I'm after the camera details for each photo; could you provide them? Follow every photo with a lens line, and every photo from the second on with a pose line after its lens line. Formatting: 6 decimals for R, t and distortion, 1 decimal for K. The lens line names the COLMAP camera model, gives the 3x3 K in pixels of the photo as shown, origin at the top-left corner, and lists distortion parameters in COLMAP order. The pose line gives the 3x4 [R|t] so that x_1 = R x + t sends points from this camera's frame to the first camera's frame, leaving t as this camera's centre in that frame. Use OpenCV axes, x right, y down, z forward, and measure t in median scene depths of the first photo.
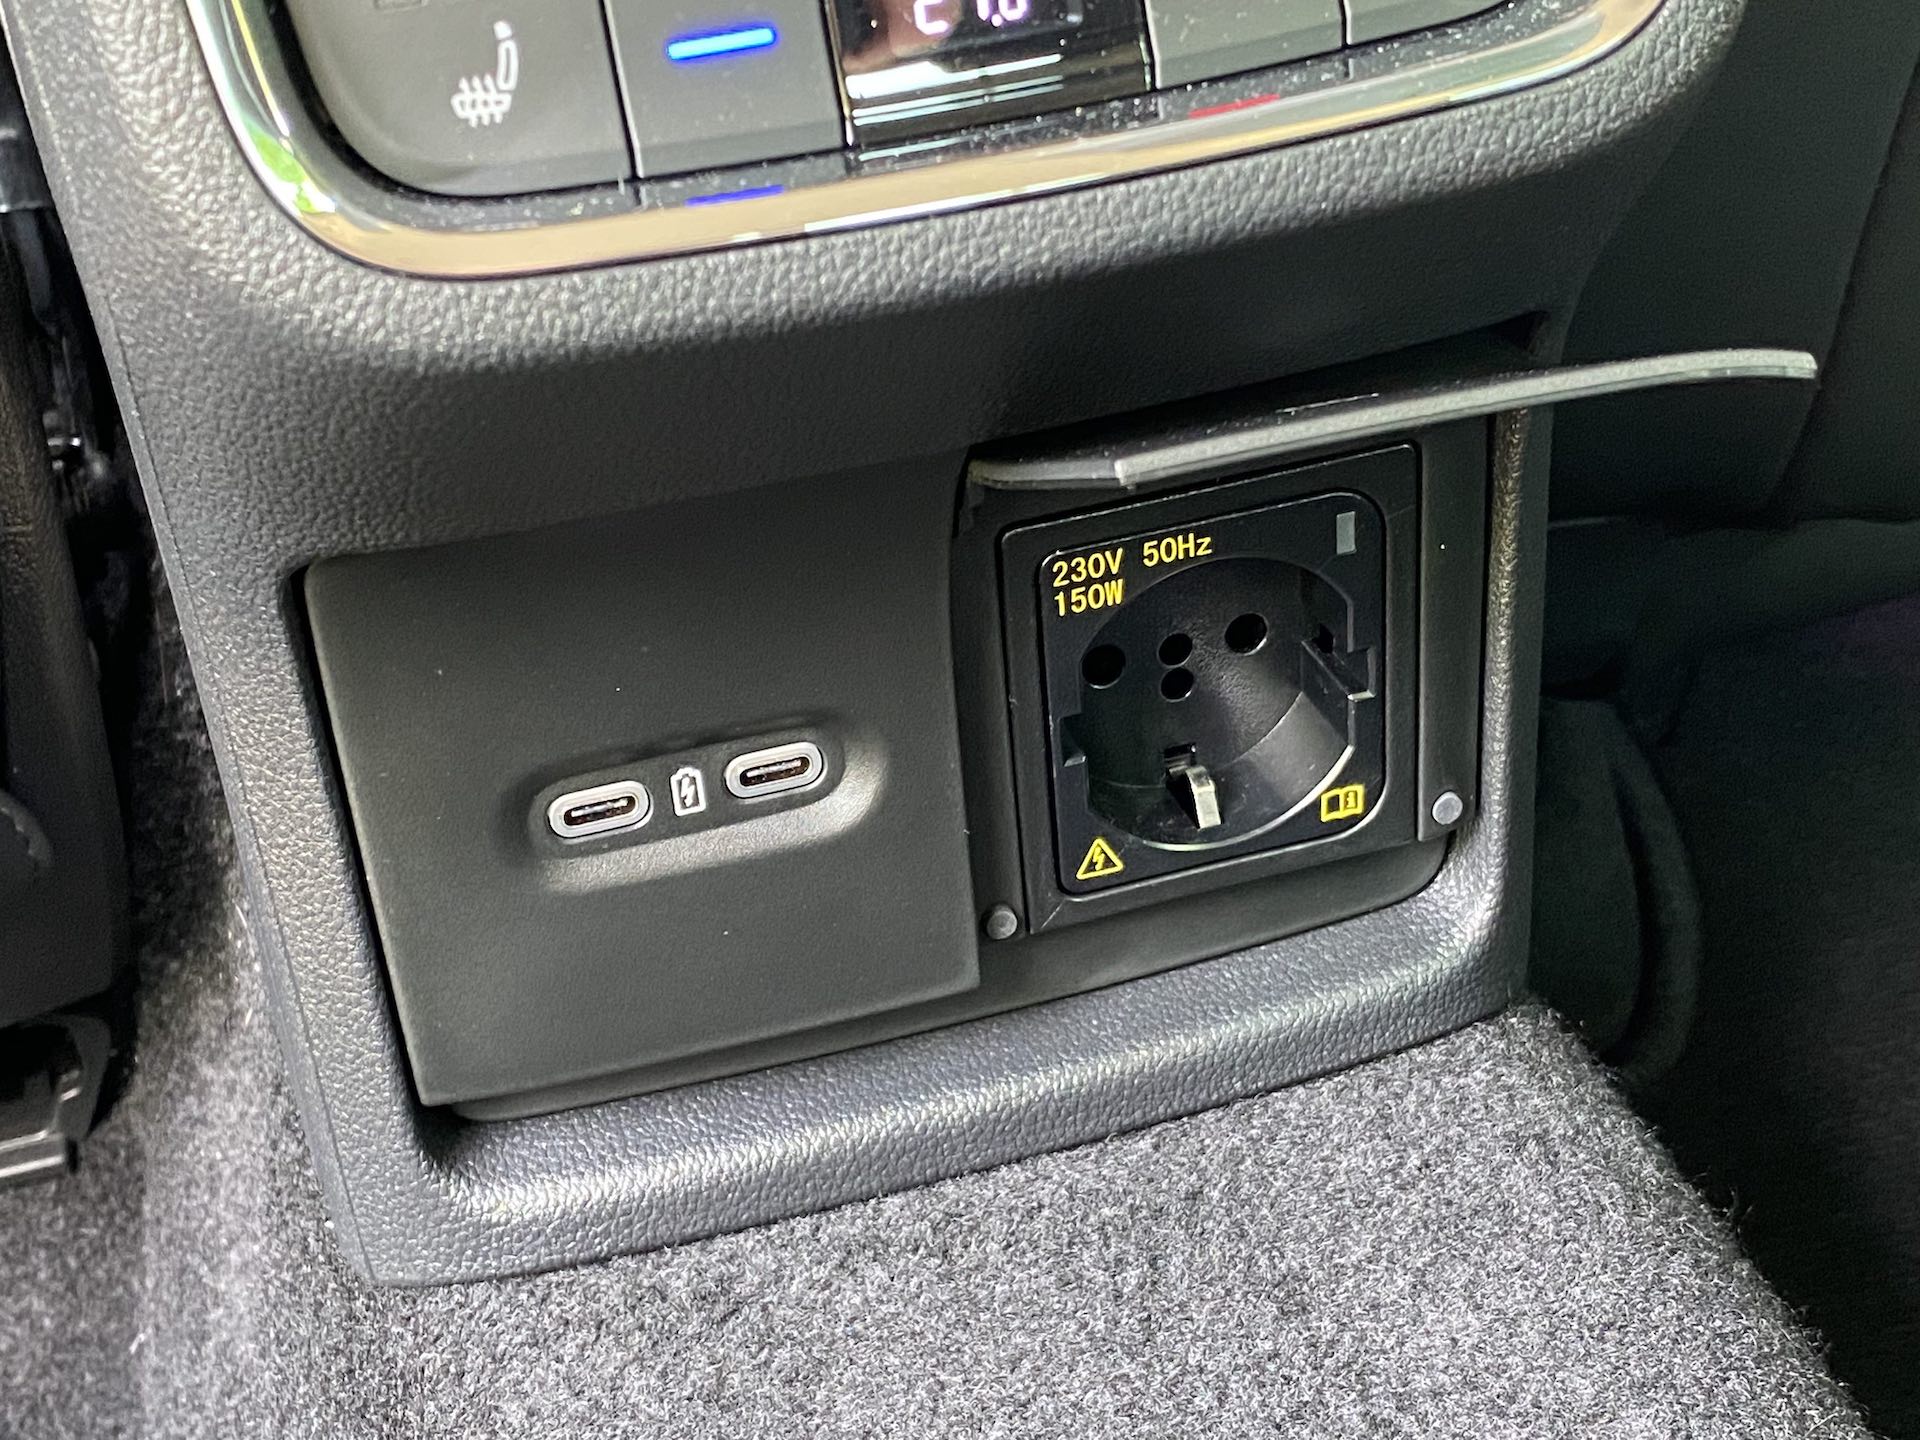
lens RADIAL K [[2972.9, 0, 960.0], [0, 2972.9, 720.0], [0, 0, 1]] dist [0.113567, -0.139949]
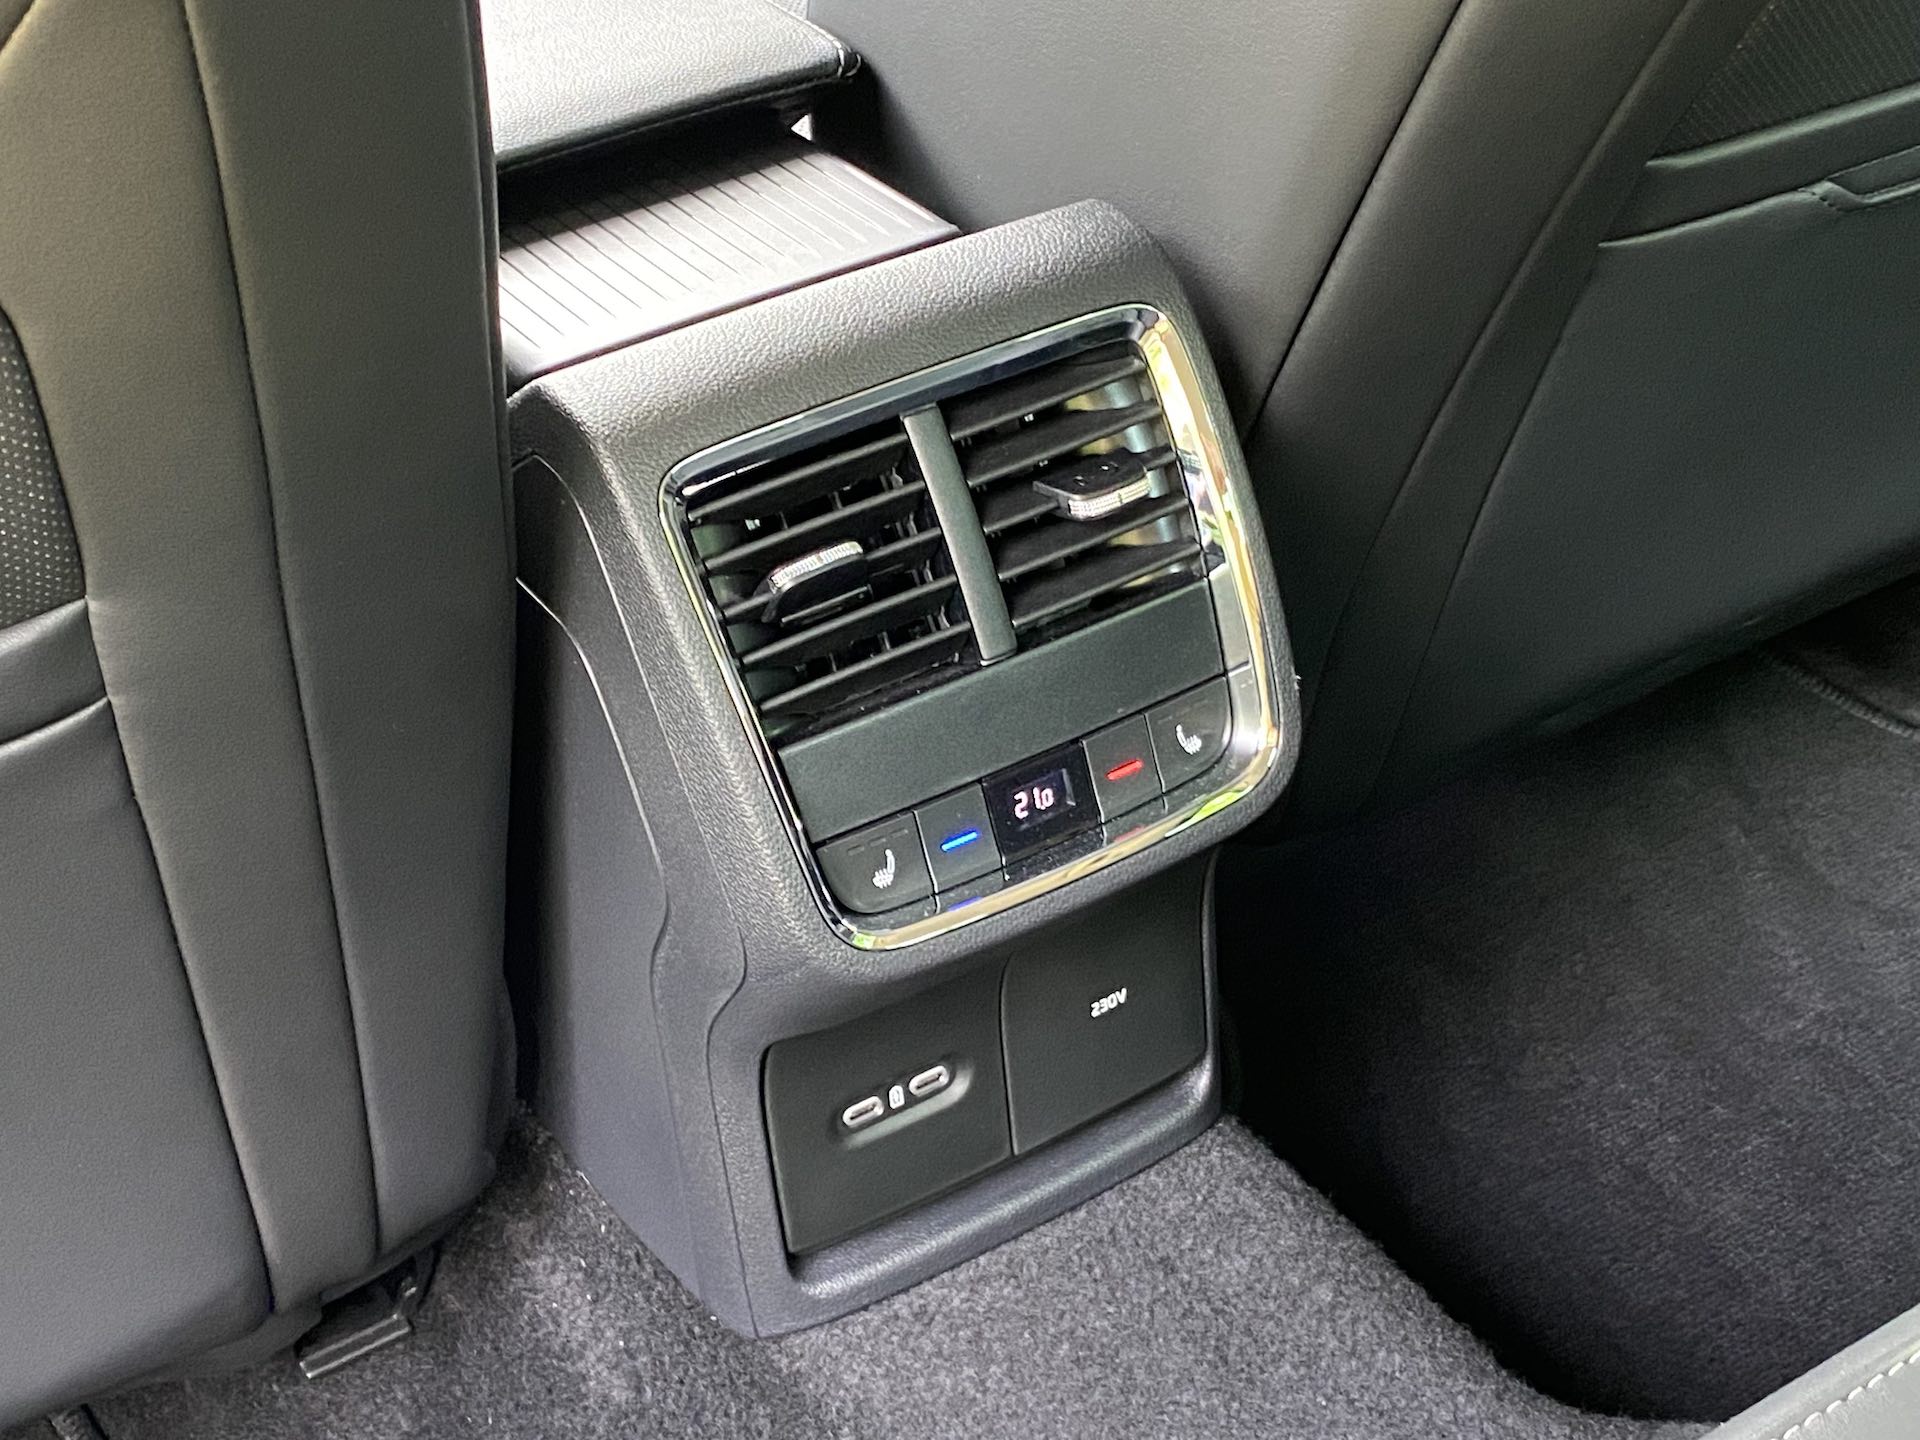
lens RADIAL K [[2972.9, 0, 960.0], [0, 2972.9, 720.0], [0, 0, 1]] dist [0.113567, -0.139949]
pose [[0.965502, -0.142119, 0.218194, -0.472059], [0.145042, 0.989422, 0.002642, -0.246429], [-0.216261, 0.029096, 0.975902, -1.191068]]
